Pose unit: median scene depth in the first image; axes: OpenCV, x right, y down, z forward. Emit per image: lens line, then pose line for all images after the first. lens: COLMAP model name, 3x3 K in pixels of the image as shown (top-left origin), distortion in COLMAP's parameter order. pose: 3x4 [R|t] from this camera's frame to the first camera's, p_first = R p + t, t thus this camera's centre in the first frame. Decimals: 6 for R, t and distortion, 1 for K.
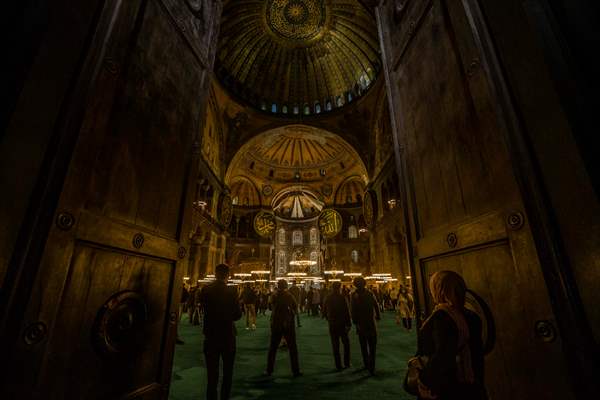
lens RADIAL K [[275.2, 0, 301.1], [0, 275.2, 199.8], [0, 0, 1]] dist [-0.031915, 0.008774]
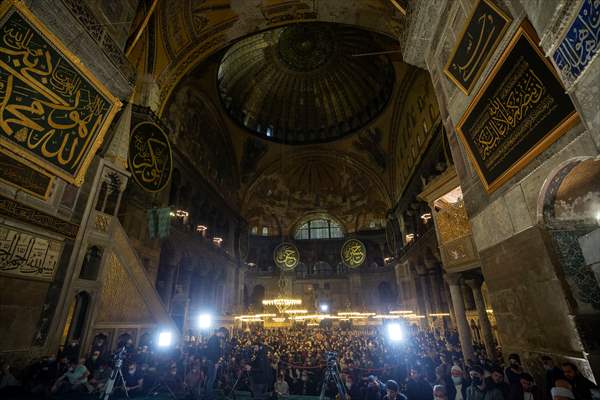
lens RADIAL K [[285.4, 0, 301.0], [0, 285.4, 202.2], [0, 0, 1]] dist [-0.041137, 0.008581]
pose [[-0.992684, 0.071657, 0.097174, -0.048615], [-0.011263, 0.746371, -0.665435, 0.335632], [-0.120211, -0.661662, -0.740103, 1.040268]]
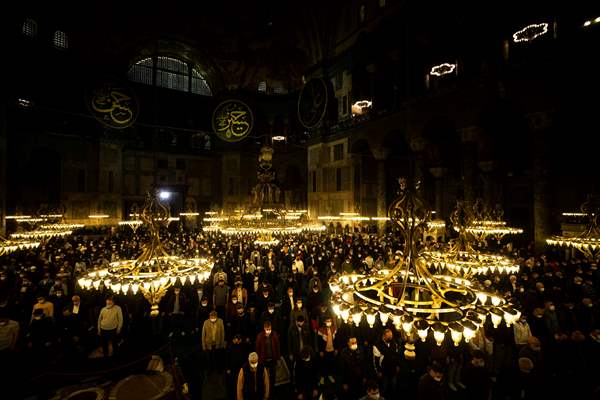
lens RADIAL K [[275.2, 0, 297.9], [0, 275.2, 198.3], [0, 0, 1]] dist [-0.031915, 0.008774]
pose [[-0.849427, 0.001657, -0.527704, 0.083968], [0.182249, 0.939387, -0.290409, 0.193898], [0.495237, -0.342855, -0.798242, 0.702382]]
